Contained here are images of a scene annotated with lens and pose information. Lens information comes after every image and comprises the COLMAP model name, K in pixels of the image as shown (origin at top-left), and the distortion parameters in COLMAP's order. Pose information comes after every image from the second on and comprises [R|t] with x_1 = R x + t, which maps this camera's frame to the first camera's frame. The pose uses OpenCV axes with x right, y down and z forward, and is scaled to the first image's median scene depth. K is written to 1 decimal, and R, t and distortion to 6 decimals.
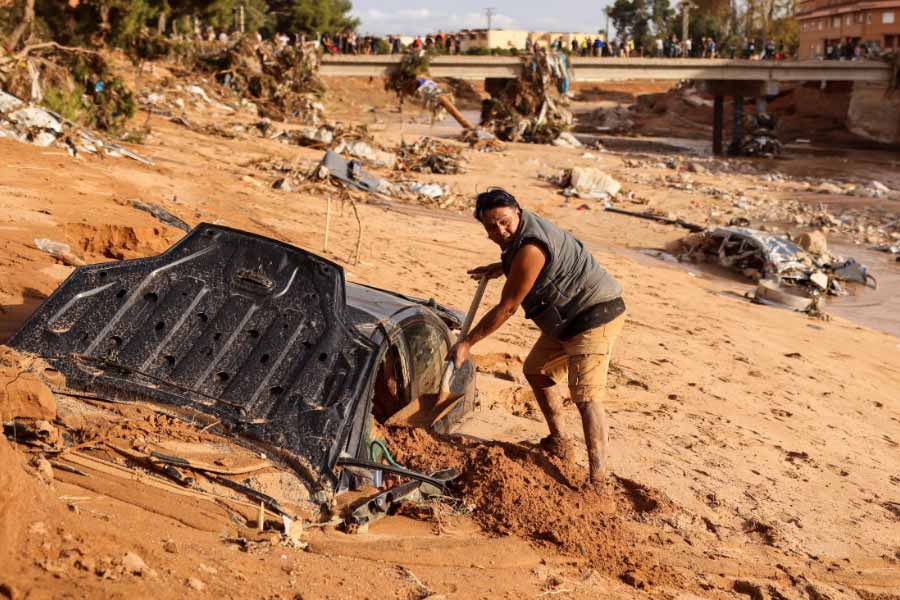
lens RADIAL K [[1003.2, 0, 448.1], [0, 1003.2, 321.2], [0, 0, 1]] dist [0.003832, -0.038229]
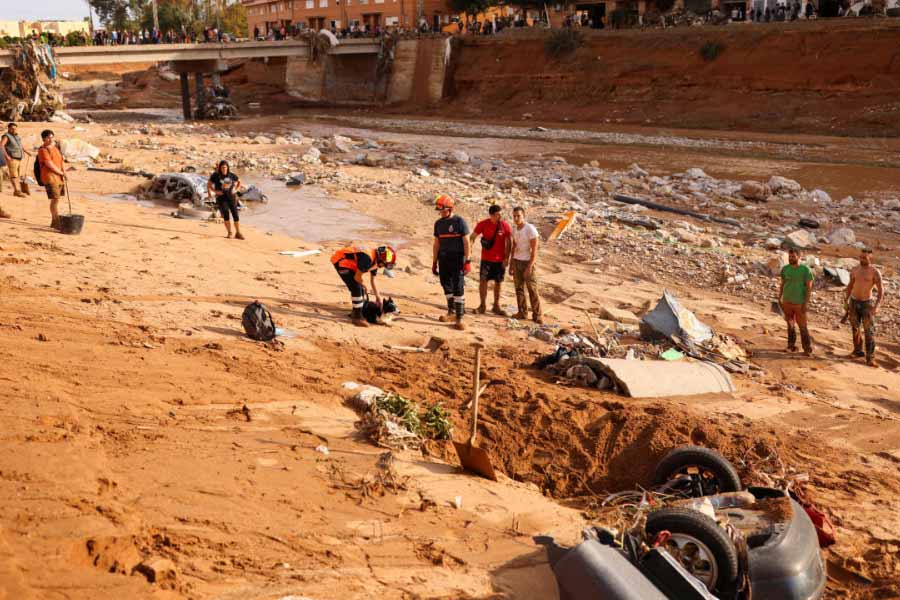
lens RADIAL K [[1003.2, 0, 448.1], [0, 1003.2, 321.2], [0, 0, 1]] dist [0.003832, -0.038229]
pose [[0.902863, -0.151362, 0.402403, 0.014291], [0.134747, 0.988442, 0.069468, 0.044830], [-0.408267, -0.008497, 0.912823, -0.310515]]
